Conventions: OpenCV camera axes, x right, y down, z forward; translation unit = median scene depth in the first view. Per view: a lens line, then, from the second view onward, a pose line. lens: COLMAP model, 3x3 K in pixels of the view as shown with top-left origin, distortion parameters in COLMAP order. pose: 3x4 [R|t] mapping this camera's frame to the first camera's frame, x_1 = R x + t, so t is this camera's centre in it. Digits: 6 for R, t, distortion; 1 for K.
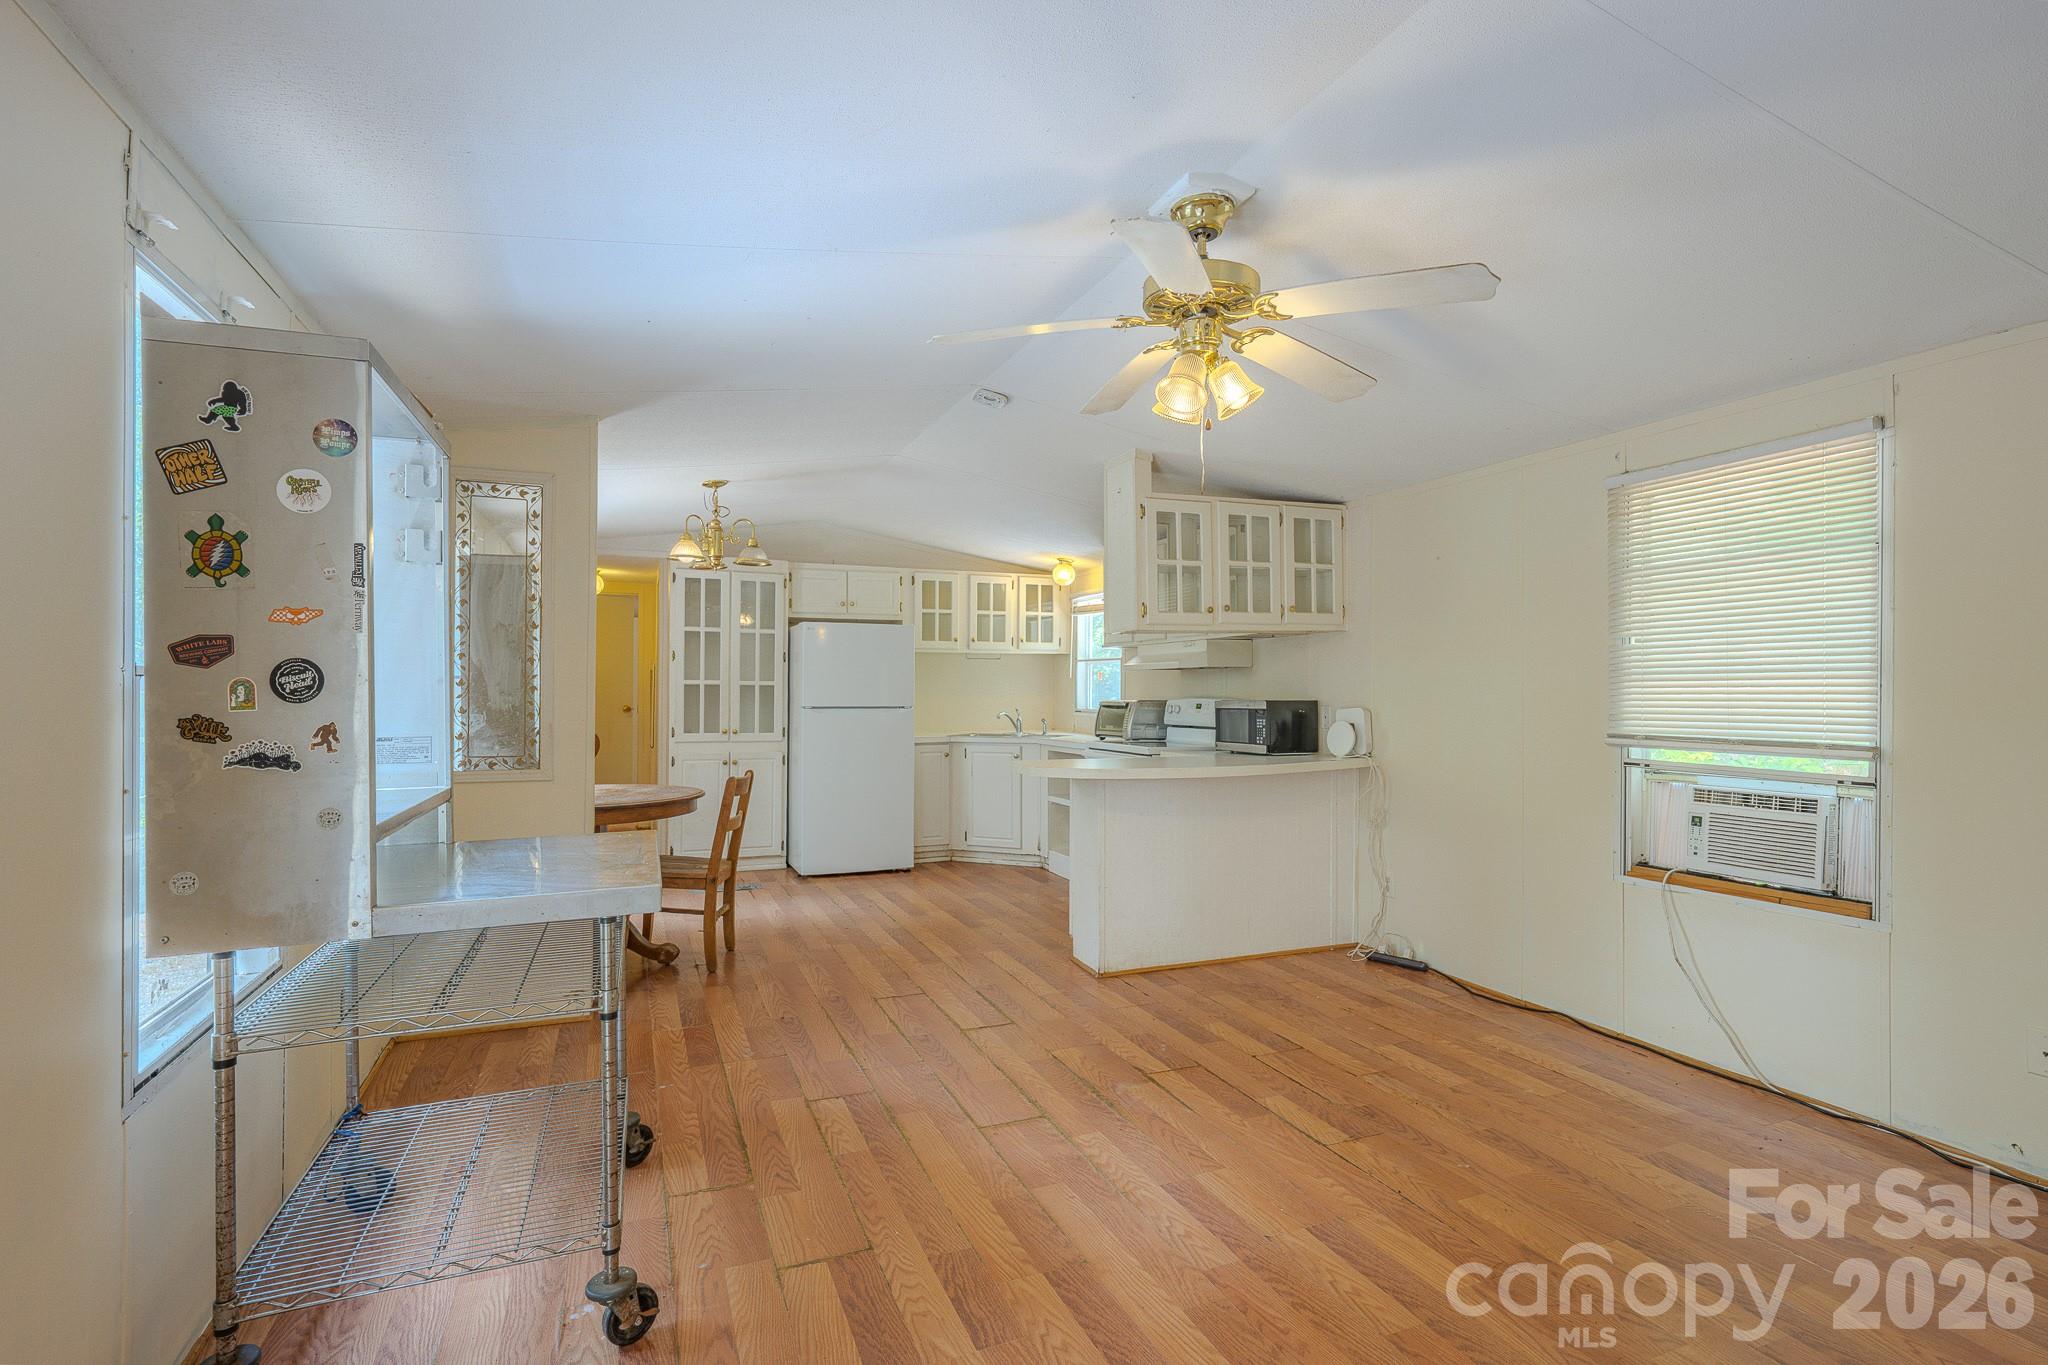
lens RADIAL K [[979.4, 0, 1025.7], [0, 979.4, 686.2], [0, 0, 1]] dist [0.005224, -0.000720]
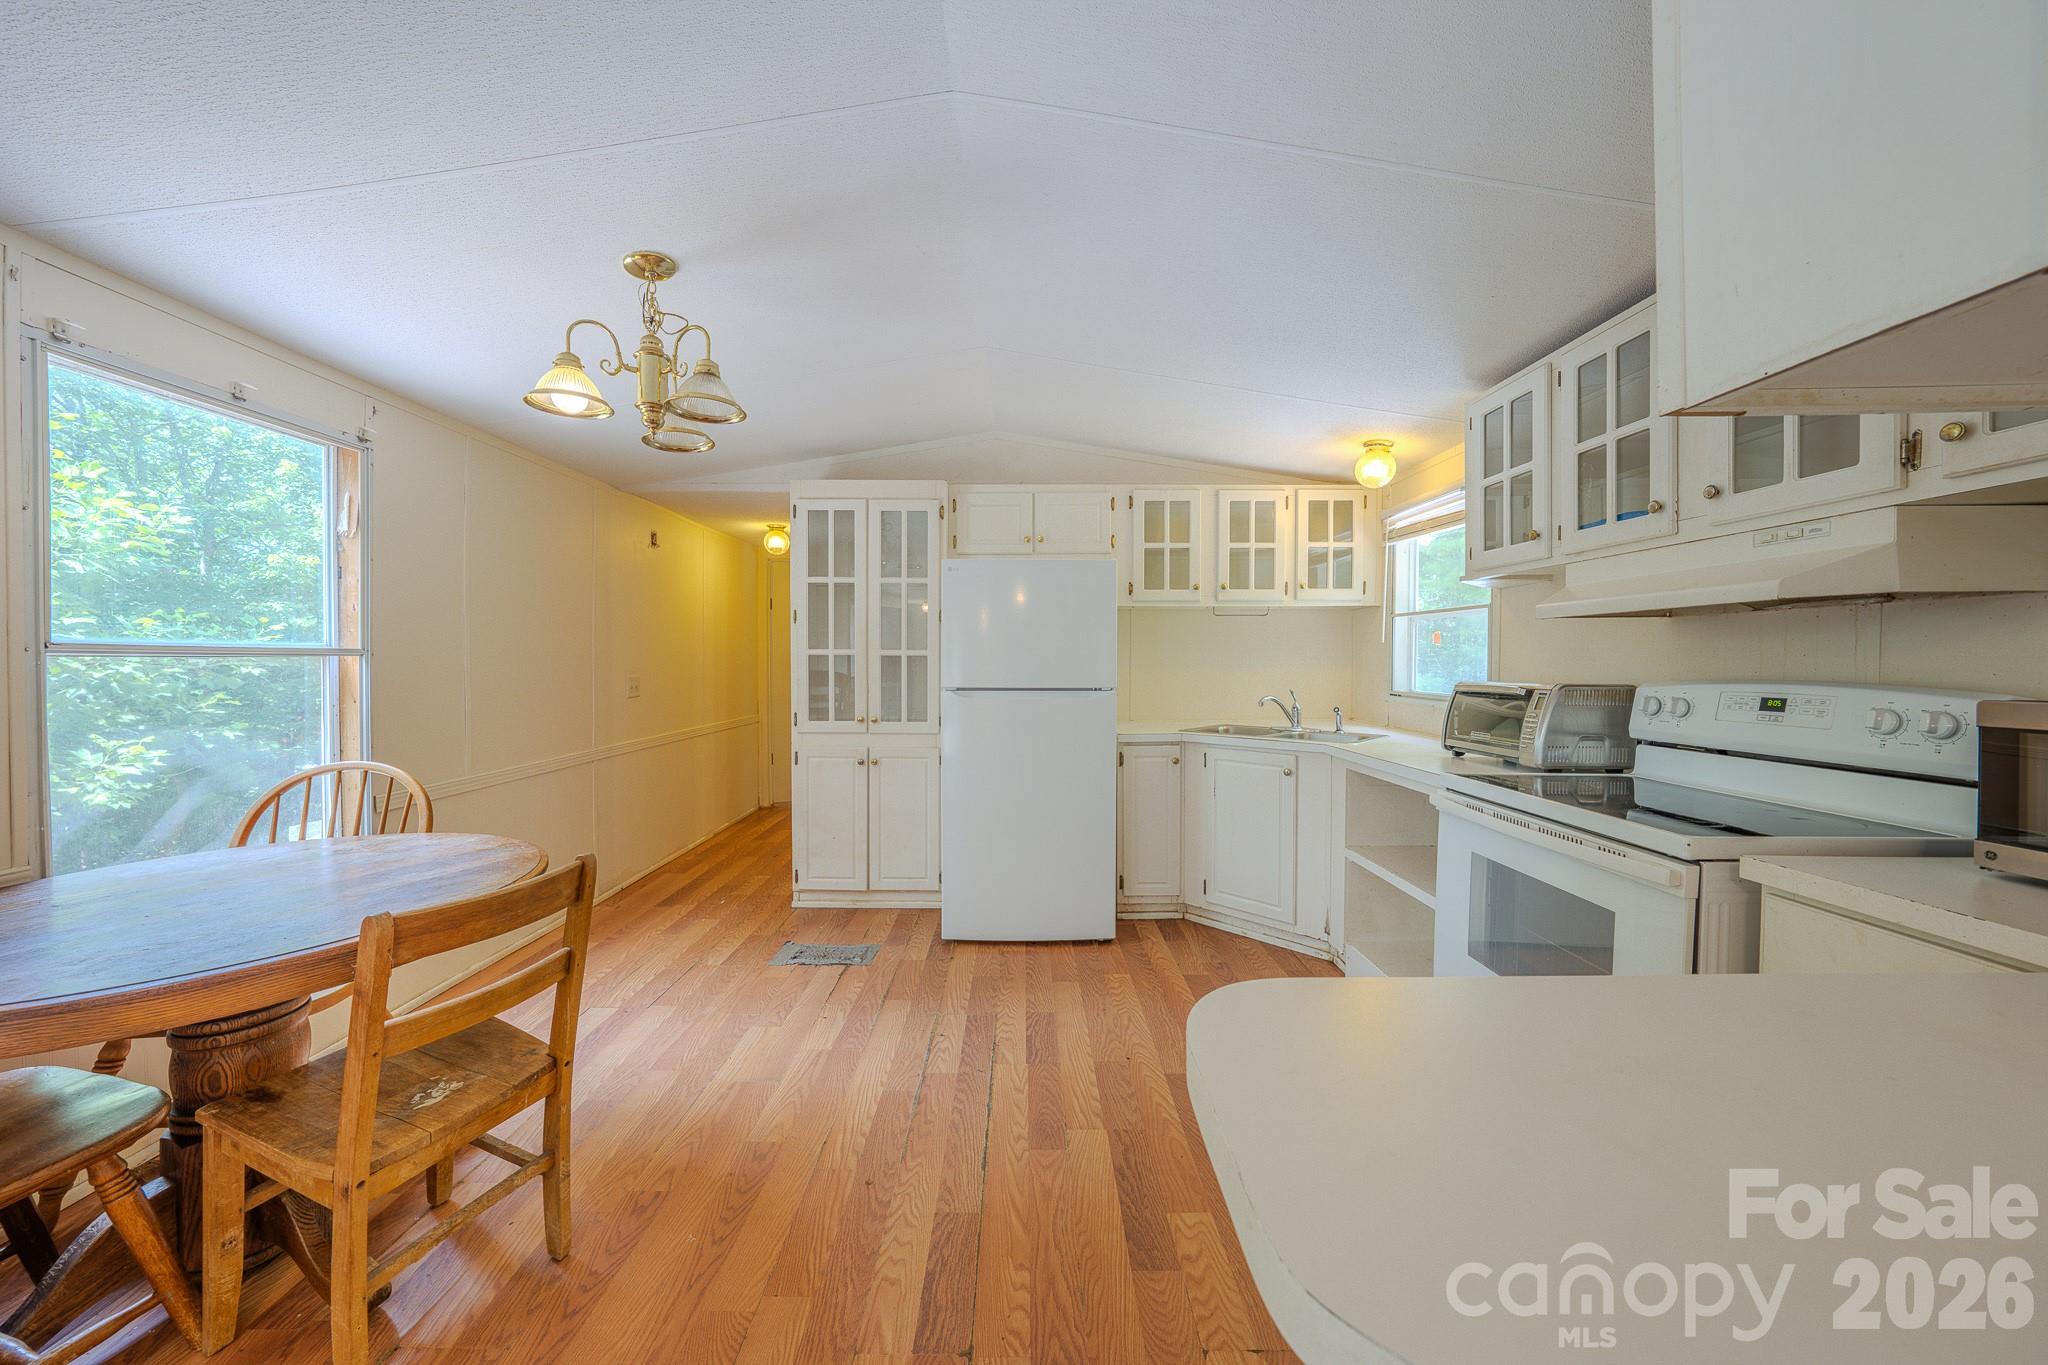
lens RADIAL K [[718.0, 0, 1029.4], [0, 718.0, 673.0], [0, 0, 1]] dist [-0.020279, 0.003367]
pose [[0.928181, 0.004620, -0.372101, 0.009438], [0.003585, 0.999766, 0.021356, 0.001228], [0.372112, -0.021156, 0.927947, 0.799601]]
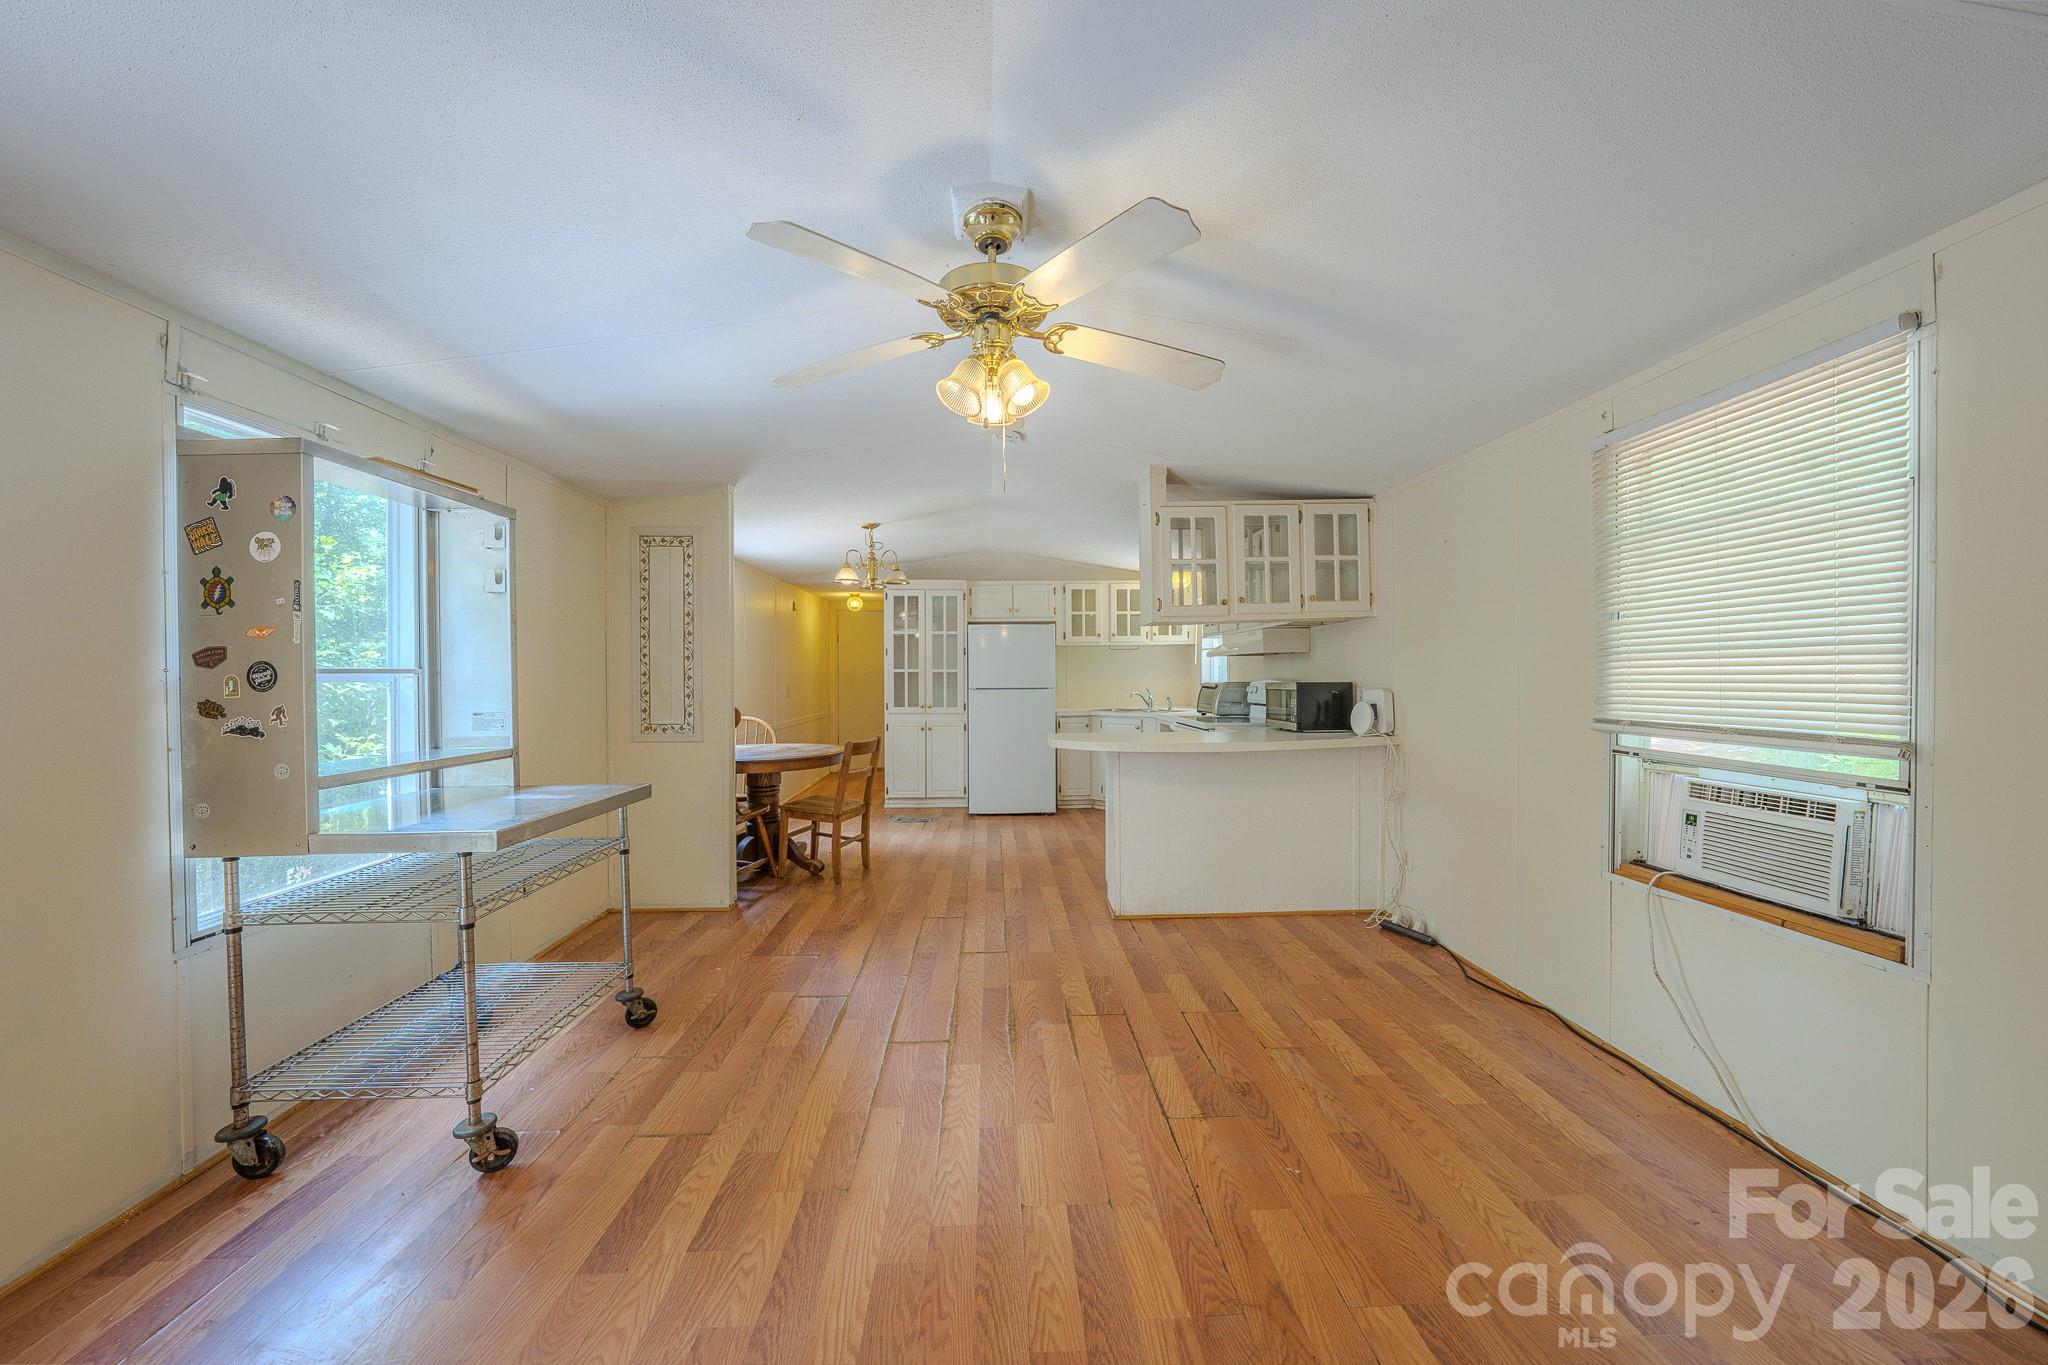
lens RADIAL K [[718.0, 0, 1016.1], [0, 718.0, 679.9], [0, 0, 1]] dist [-0.020279, 0.003367]
pose [[0.937537, -0.006062, -0.347834, 0.242030], [0.010444, 0.999888, 0.010723, -0.000133], [0.347730, -0.013685, 0.937495, 0.145205]]
